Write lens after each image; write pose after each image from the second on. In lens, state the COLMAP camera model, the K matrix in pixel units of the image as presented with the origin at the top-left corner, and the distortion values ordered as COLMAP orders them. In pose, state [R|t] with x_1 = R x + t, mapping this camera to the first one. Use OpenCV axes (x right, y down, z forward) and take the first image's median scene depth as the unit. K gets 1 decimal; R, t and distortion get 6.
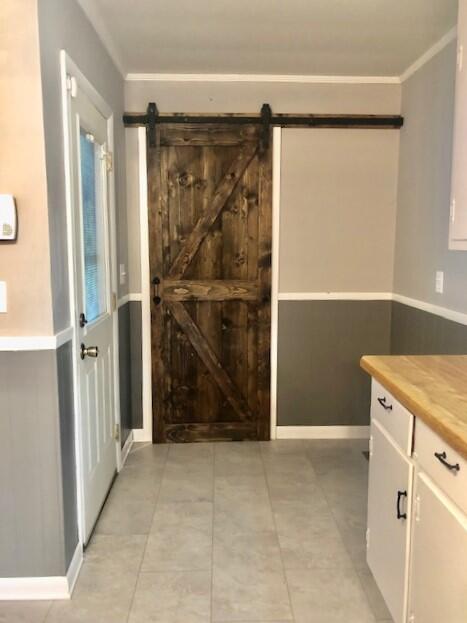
lens RADIAL K [[507.2, 0, 235.9], [0, 507.2, 312.6], [0, 0, 1]] dist [0.034789, -0.023299]
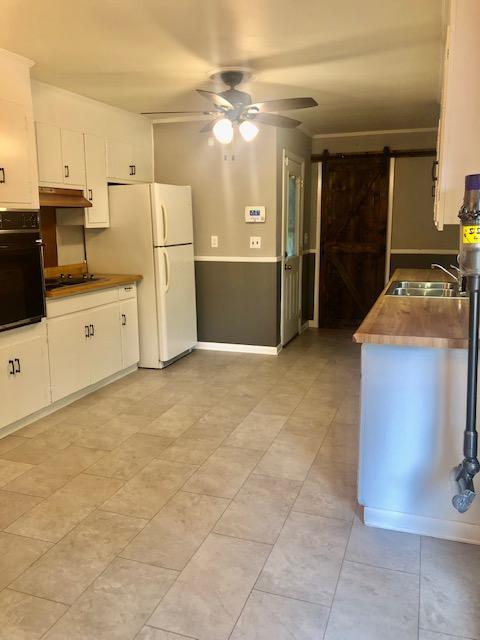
lens RADIAL K [[521.1, 0, 240.0], [0, 521.1, 321.4], [0, 0, 1]] dist [0.034789, -0.023299]
pose [[0.928701, 0.059612, -0.366007, 0.294347], [-0.039562, 0.997289, 0.062046, 0.128330], [0.368713, -0.043143, 0.928542, -0.975999]]
